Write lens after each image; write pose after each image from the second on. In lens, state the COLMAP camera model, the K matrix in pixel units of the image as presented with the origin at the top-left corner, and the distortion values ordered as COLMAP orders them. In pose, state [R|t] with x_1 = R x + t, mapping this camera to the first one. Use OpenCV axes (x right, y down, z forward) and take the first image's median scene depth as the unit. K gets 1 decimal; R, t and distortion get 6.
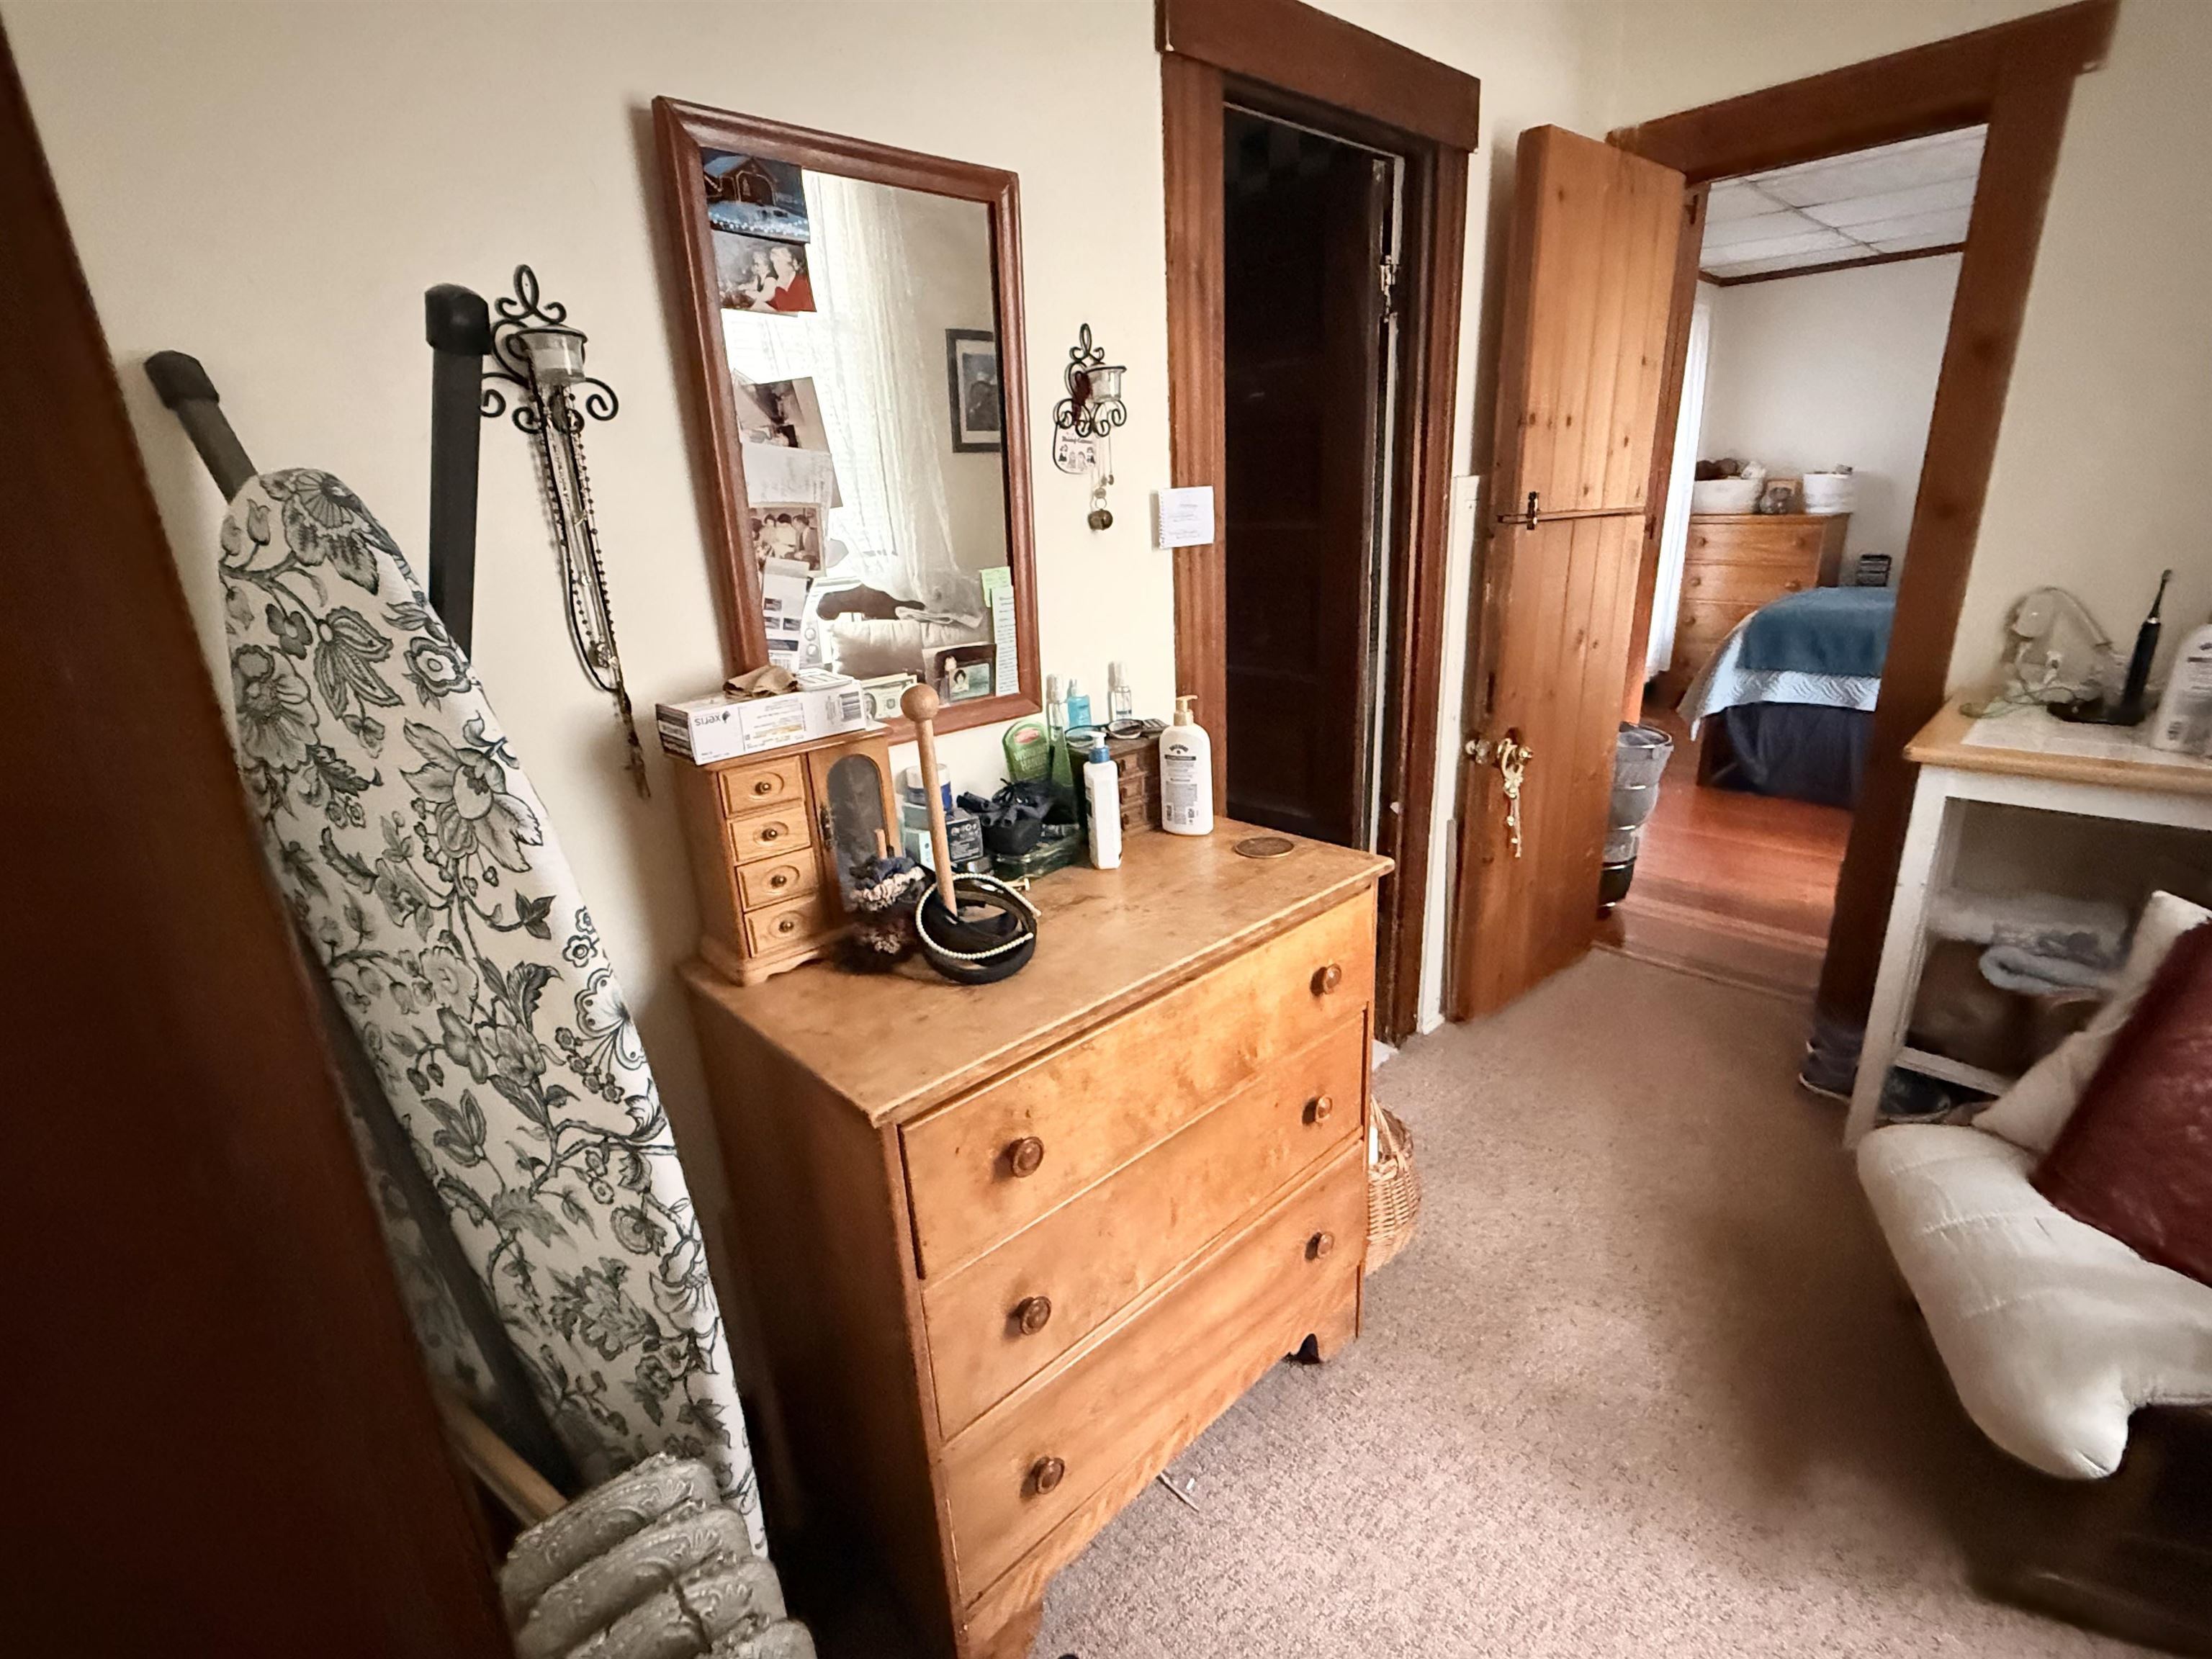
lens RADIAL K [[995.1, 0, 1106.0], [0, 995.1, 829.5], [0, 0, 1]] dist [0.002525, 0.000177]
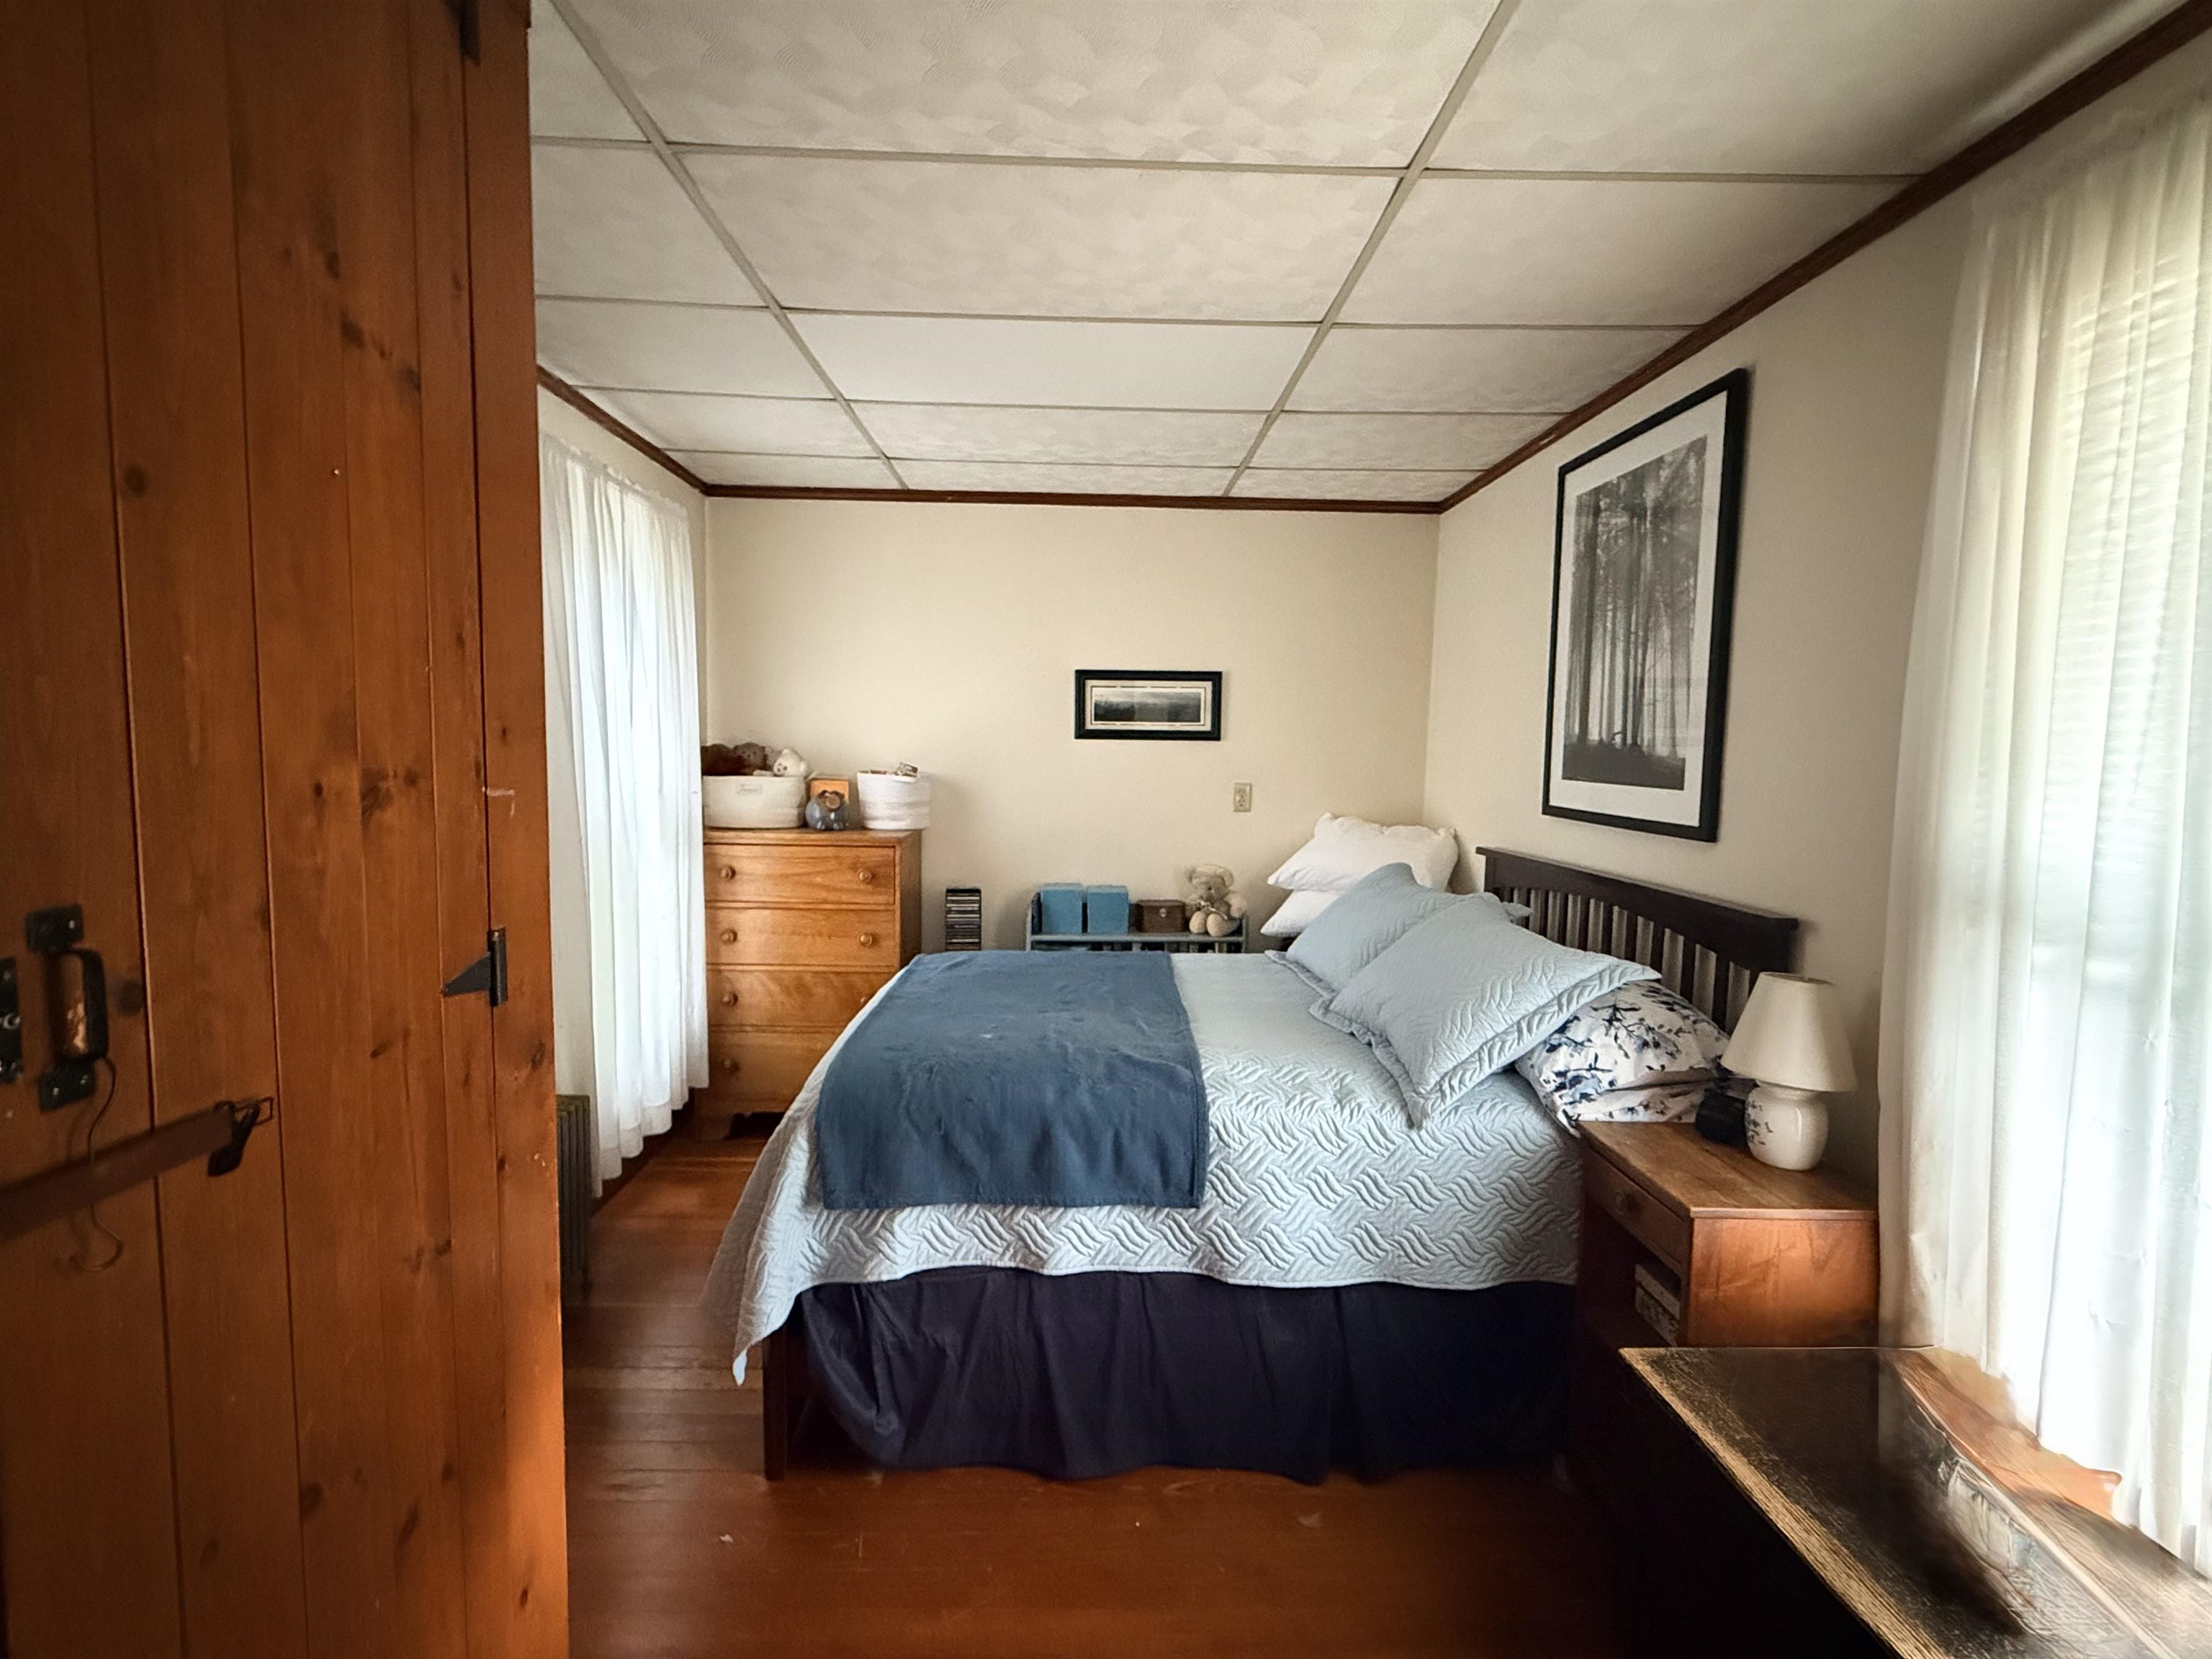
lens RADIAL K [[1019.1, 0, 1106.0], [0, 1019.1, 829.5], [0, 0, 1]] dist [0.000485, 0.000408]
pose [[0.668474, -0.005001, 0.743719, 0.311661], [0.192828, 0.966949, -0.166816, -0.178318], [-0.718304, 0.254922, 0.647345, 0.459772]]
